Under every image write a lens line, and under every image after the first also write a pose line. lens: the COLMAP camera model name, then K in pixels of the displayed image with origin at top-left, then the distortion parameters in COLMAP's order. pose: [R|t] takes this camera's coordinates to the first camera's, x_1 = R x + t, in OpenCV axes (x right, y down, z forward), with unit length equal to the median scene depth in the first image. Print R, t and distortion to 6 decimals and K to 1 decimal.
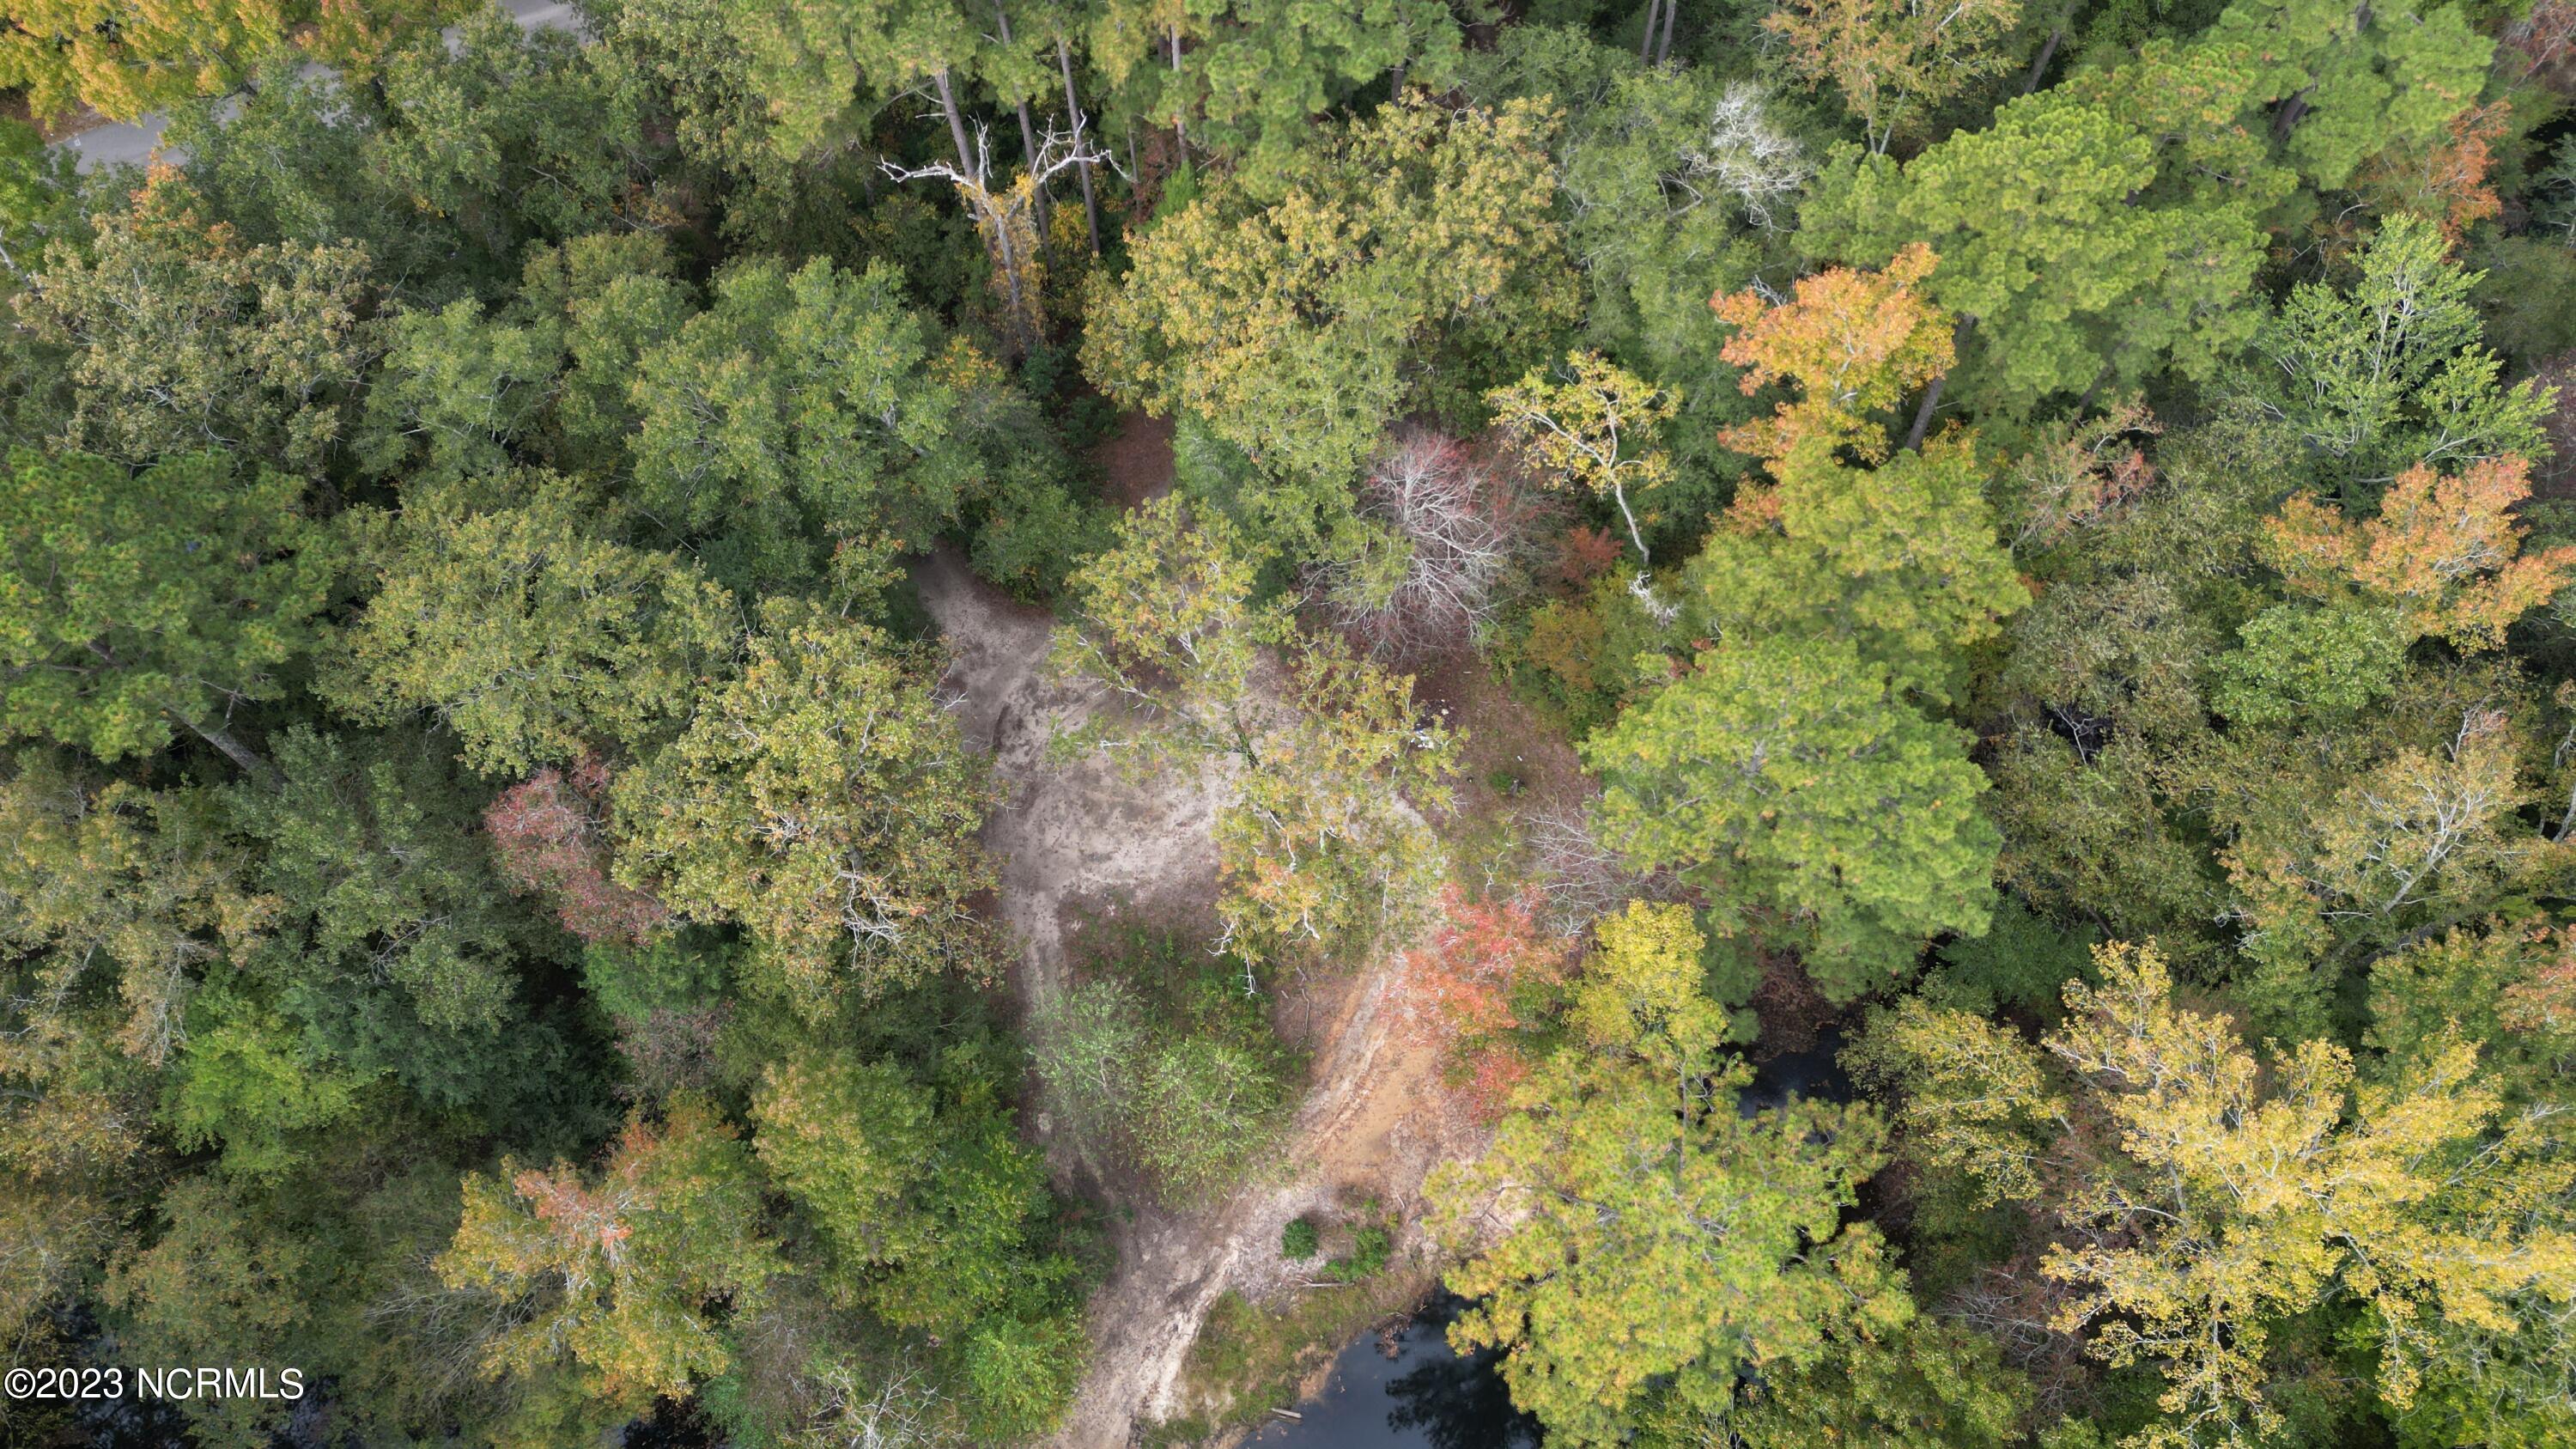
lens RADIAL K [[1797.5, 0, 1288.4], [0, 1797.5, 728.7], [0, 0, 1]] dist [0.070420, -0.064565]
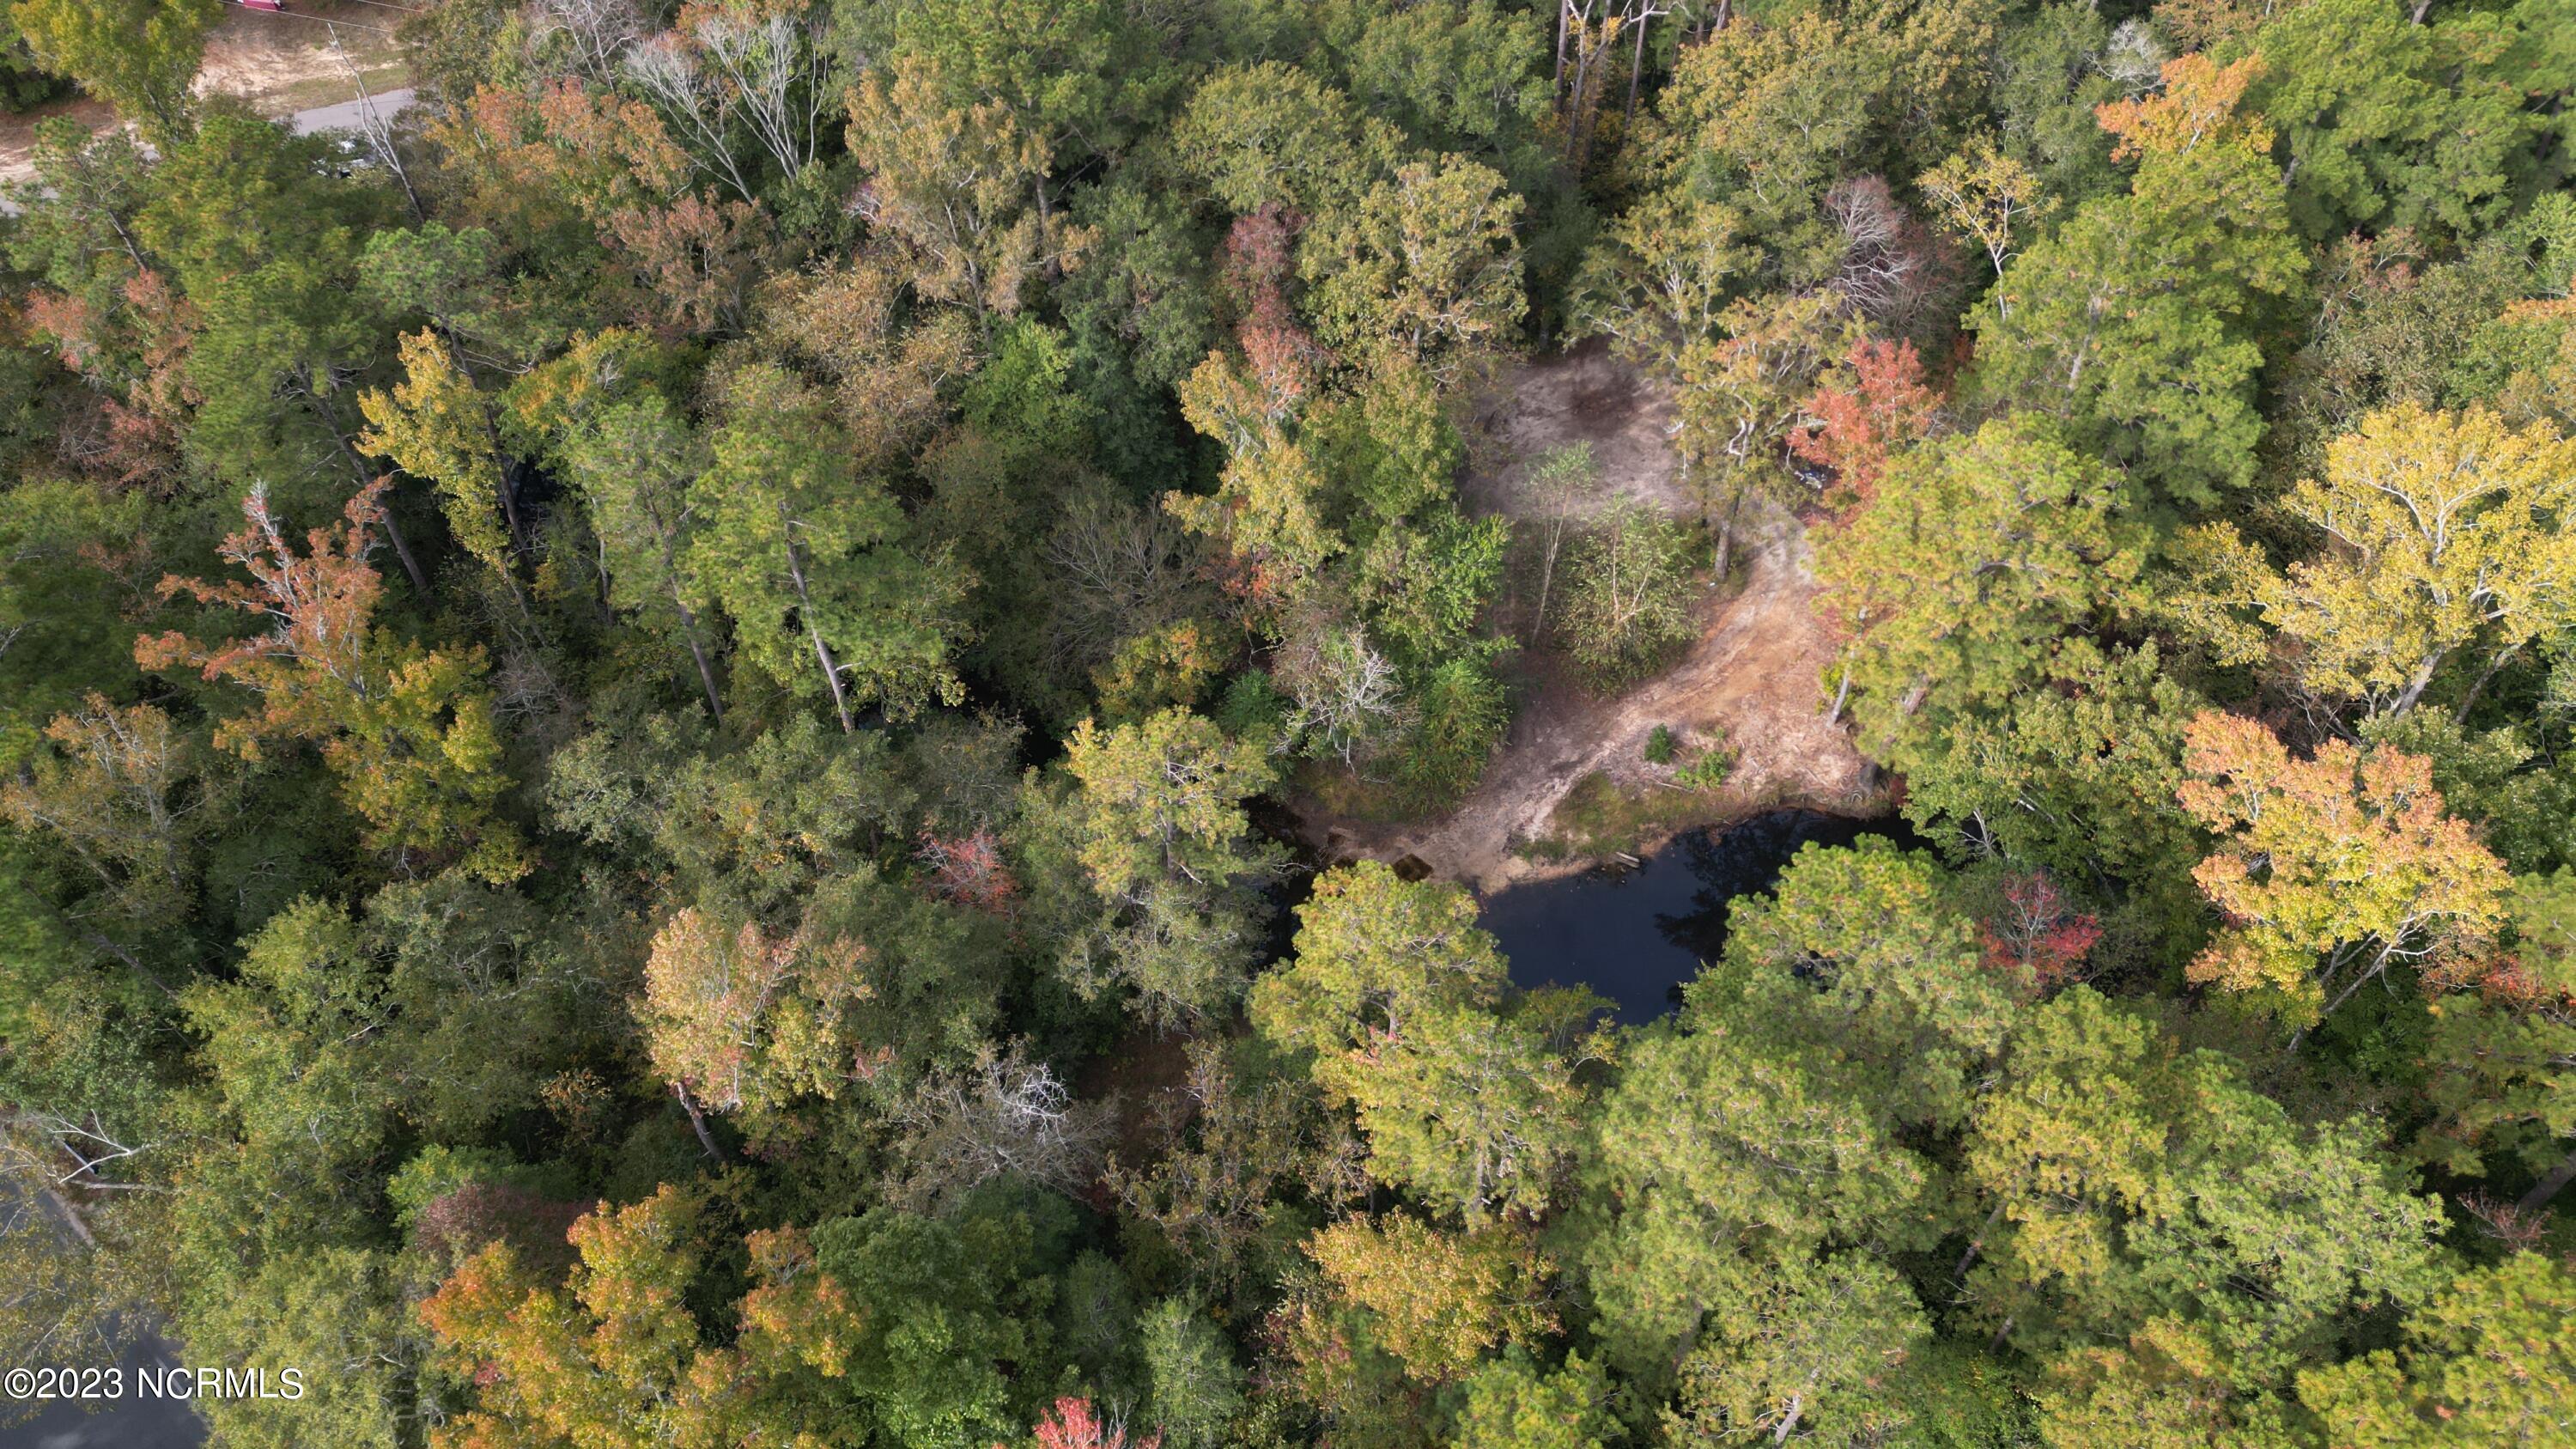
lens RADIAL K [[1797.5, 0, 1285.2], [0, 1797.5, 719.7], [0, 0, 1]] dist [0.070420, -0.064565]
pose [[0.964069, 0.201419, -0.173207, -0.033355], [-0.239899, 0.940153, -0.241993, 0.651997], [0.114099, 0.274850, 0.954693, -0.285615]]
